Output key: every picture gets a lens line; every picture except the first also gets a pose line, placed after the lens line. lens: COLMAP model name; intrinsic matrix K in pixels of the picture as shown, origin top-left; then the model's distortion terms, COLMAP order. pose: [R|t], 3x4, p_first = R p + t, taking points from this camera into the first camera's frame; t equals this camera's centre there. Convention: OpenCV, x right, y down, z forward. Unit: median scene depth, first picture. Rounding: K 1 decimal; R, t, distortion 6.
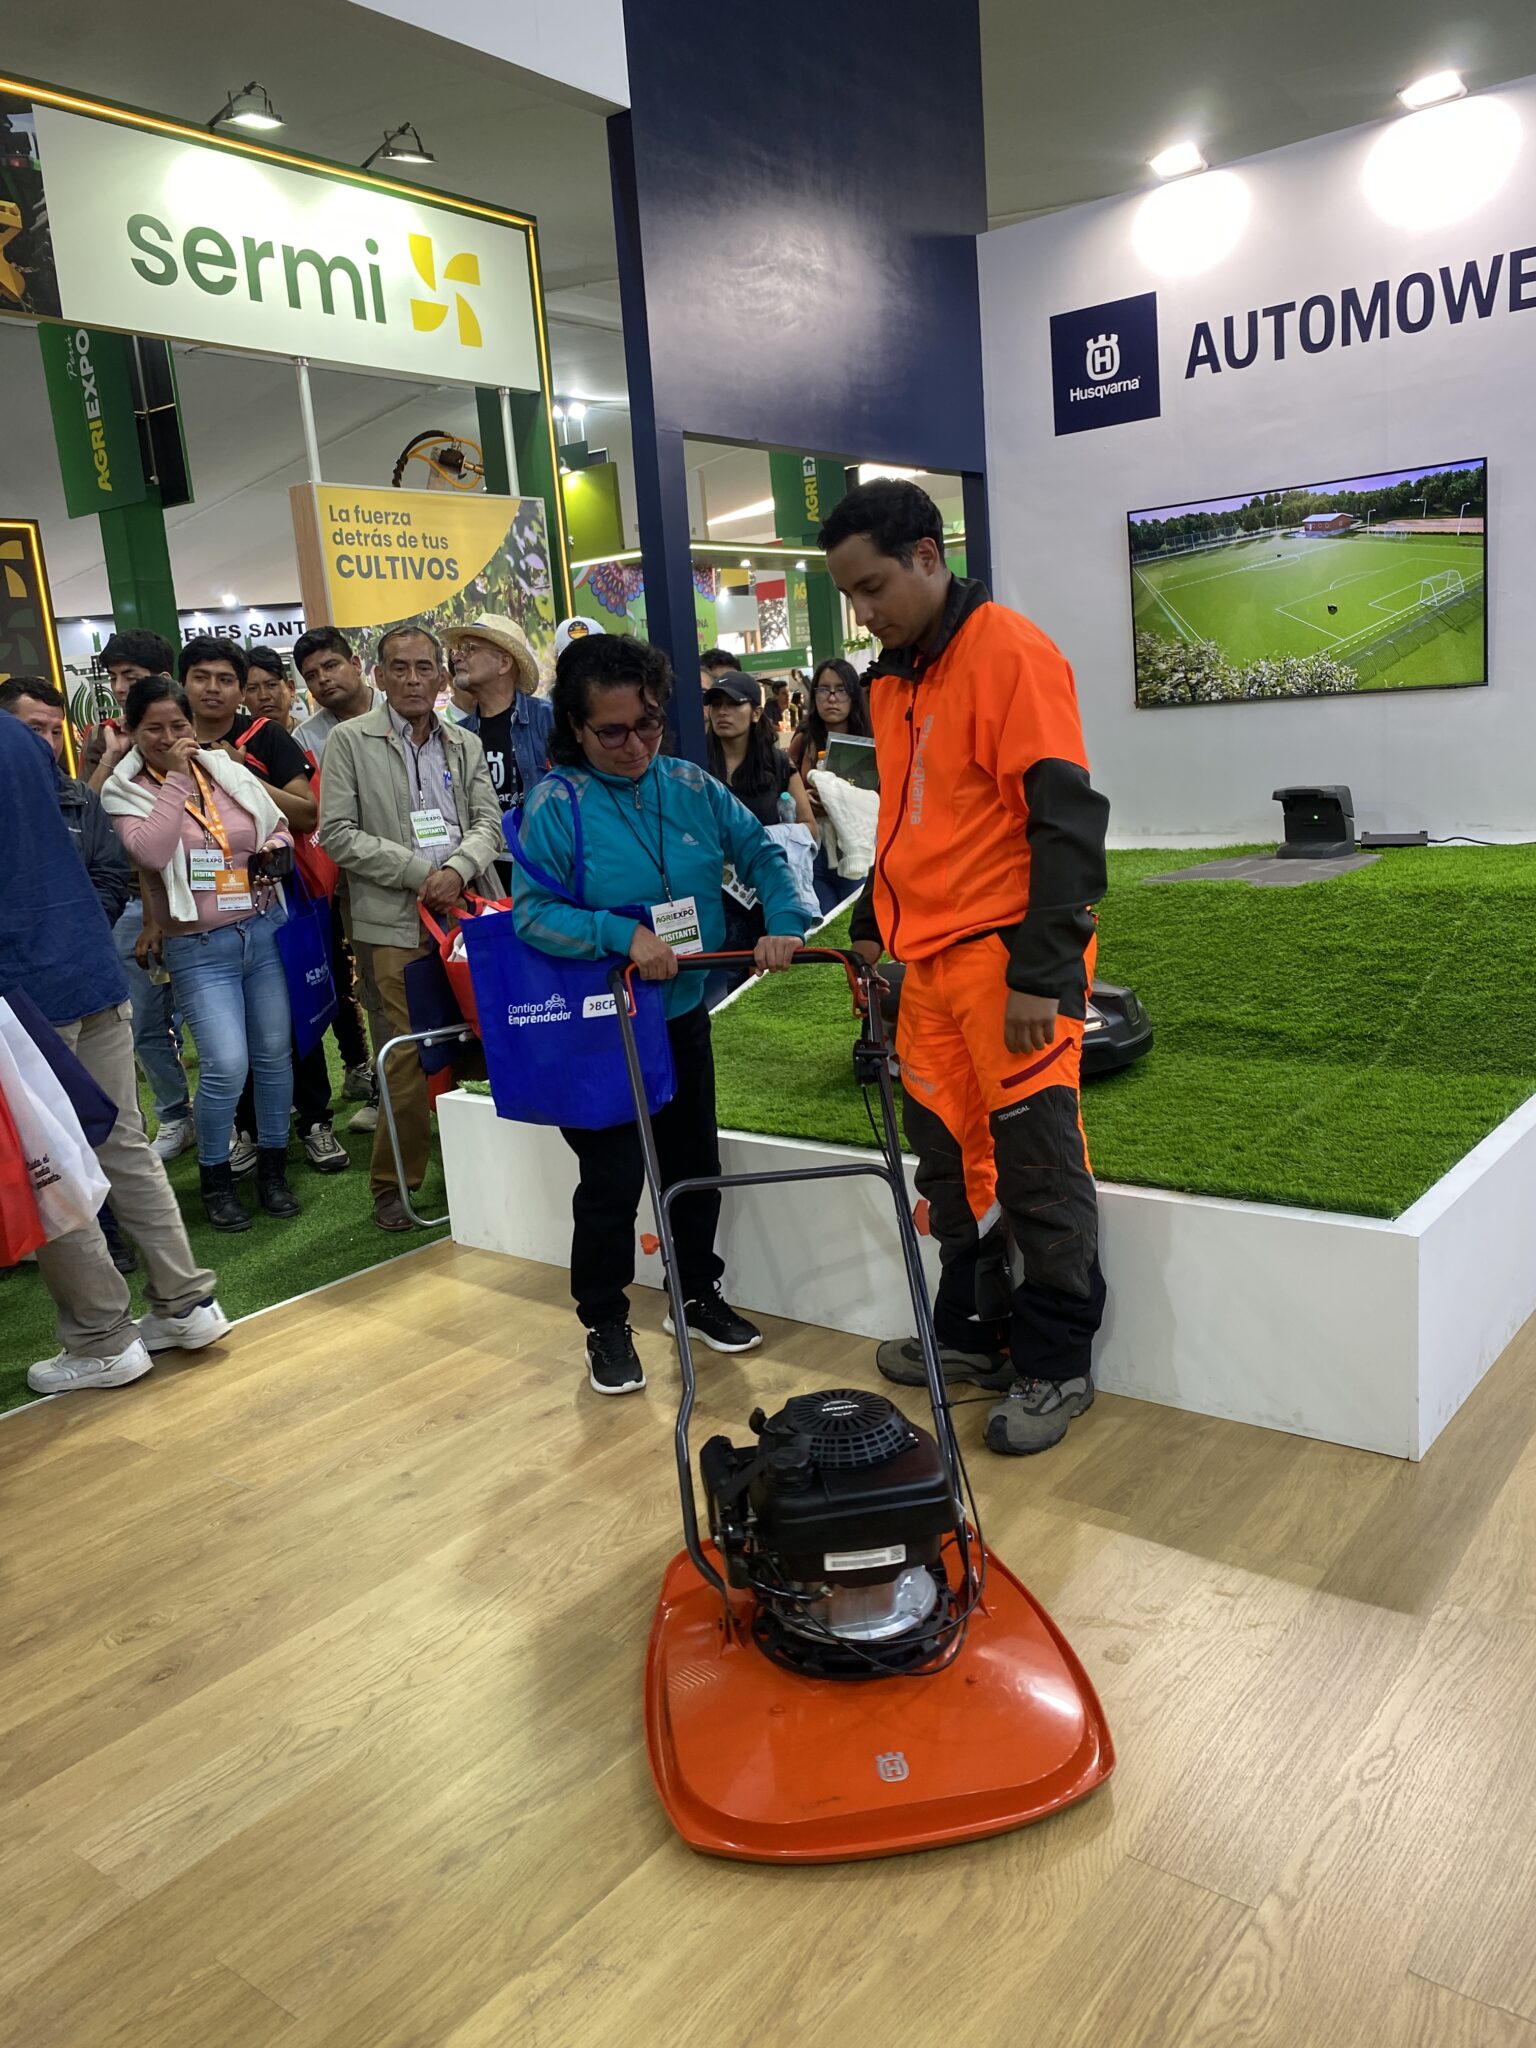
lens RADIAL K [[1560.0, 0, 768.0], [0, 1560.0, 1024.0], [0, 0, 1]] dist [-0.011060, -0.001758]
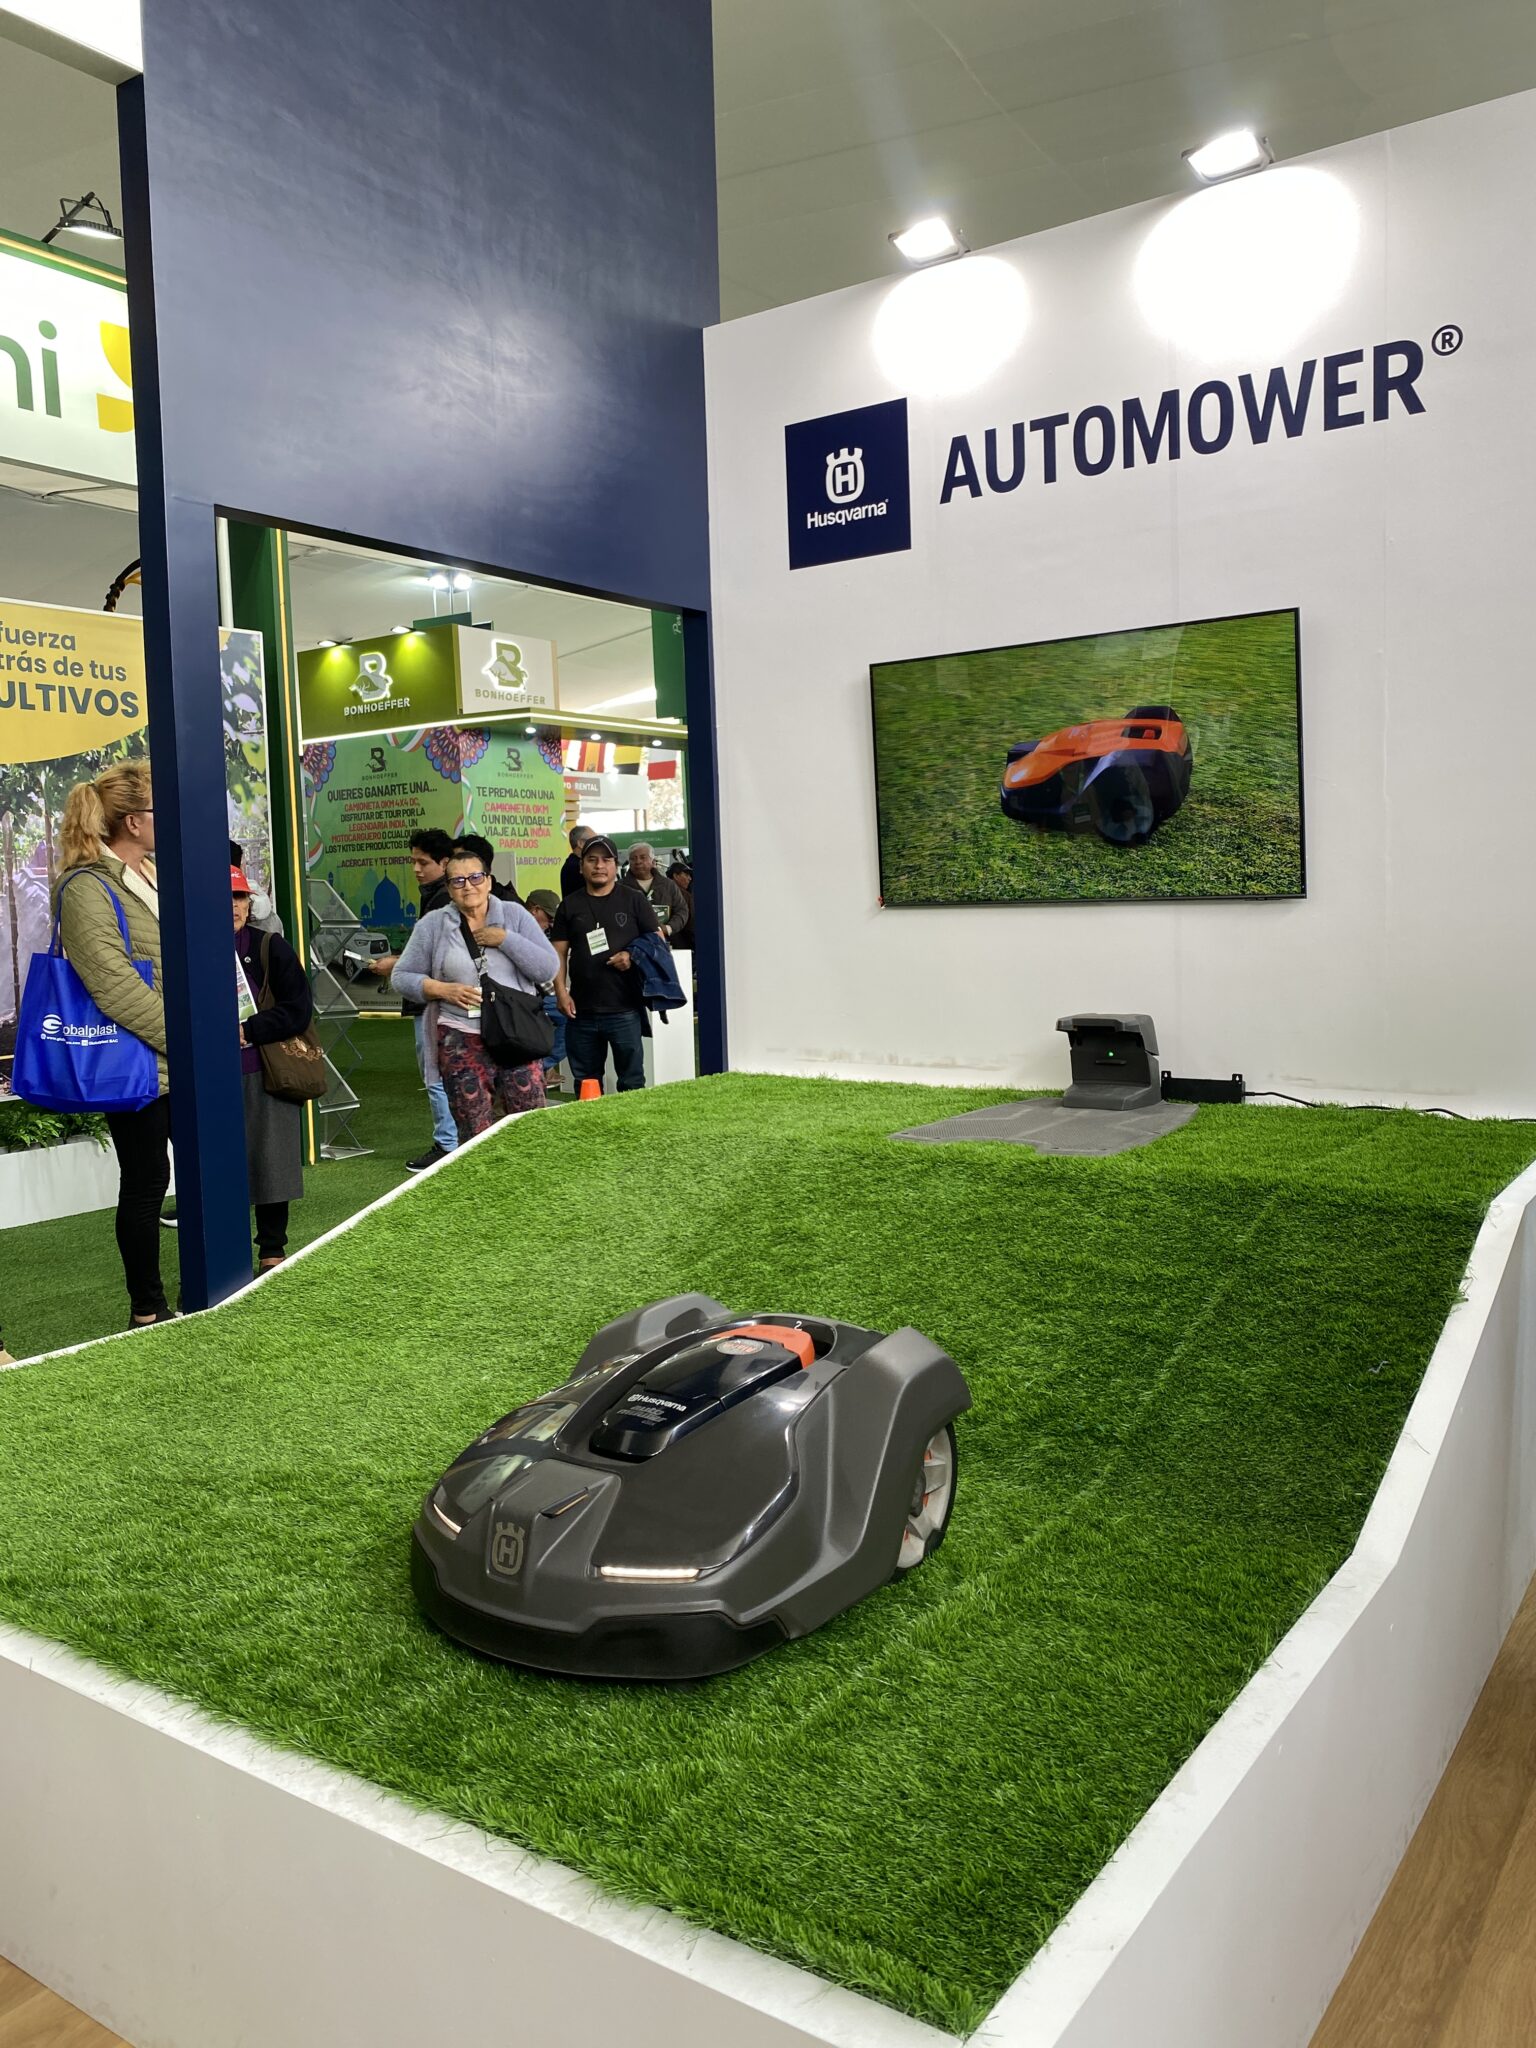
lens RADIAL K [[1575.9, 0, 768.0], [0, 1575.9, 1024.0], [0, 0, 1]] dist [0.002895, -0.041288]
pose [[0.997036, 0.041307, 0.064905, 0.134216], [-0.033612, 0.992741, -0.115483, -0.050440], [-0.069204, 0.112959, 0.991187, 0.225065]]
